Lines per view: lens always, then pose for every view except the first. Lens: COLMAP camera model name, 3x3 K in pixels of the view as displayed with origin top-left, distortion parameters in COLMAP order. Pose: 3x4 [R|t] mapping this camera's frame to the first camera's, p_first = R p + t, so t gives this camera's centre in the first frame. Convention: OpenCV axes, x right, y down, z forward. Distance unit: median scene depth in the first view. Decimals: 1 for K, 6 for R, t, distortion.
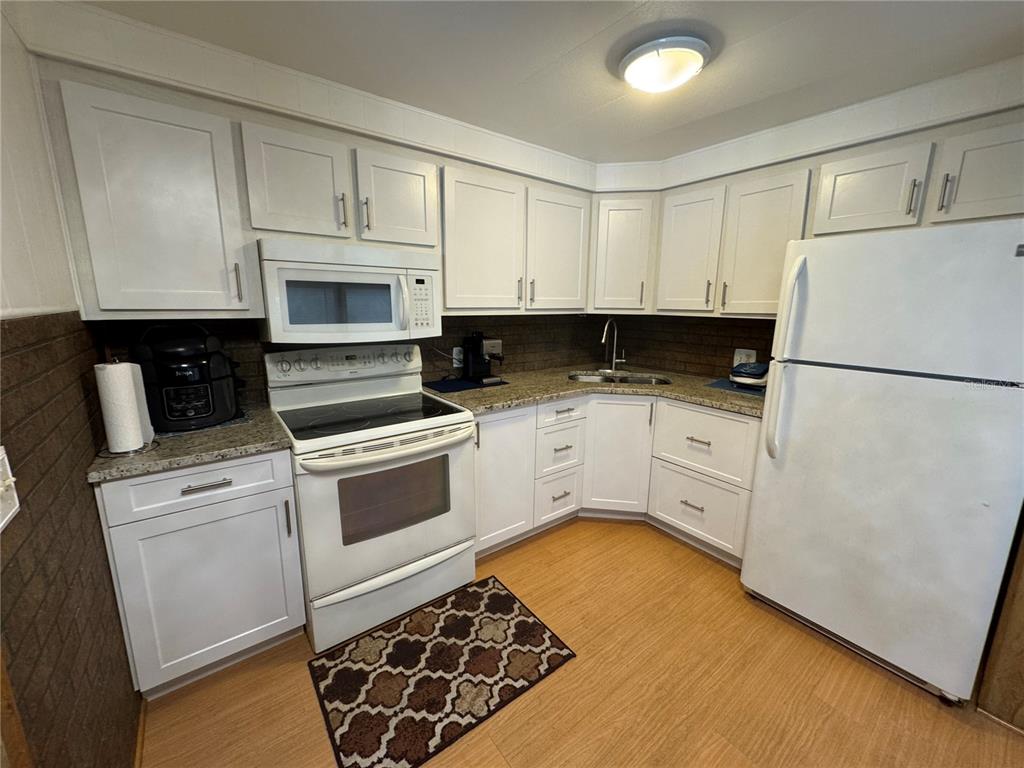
lens RADIAL K [[407.8, 0, 504.4], [0, 407.8, 380.0], [0, 0, 1]] dist [-0.001376, 0.000645]
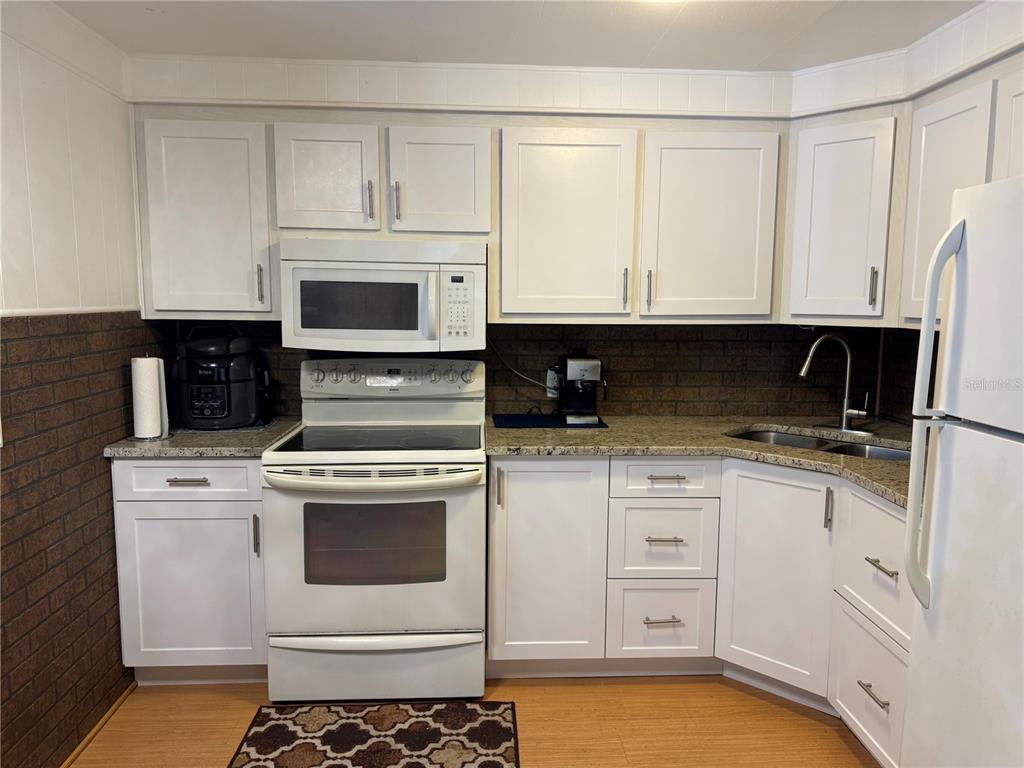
lens RADIAL K [[720.9, 0, 512.2], [0, 720.9, 381.9], [0, 0, 1]] dist [0.059988, -0.061989]
pose [[0.826756, 0.061643, -0.559174, 0.702064], [-0.106911, 0.993080, -0.048594, 0.010800], [0.552309, 0.099957, 0.827625, -0.066655]]
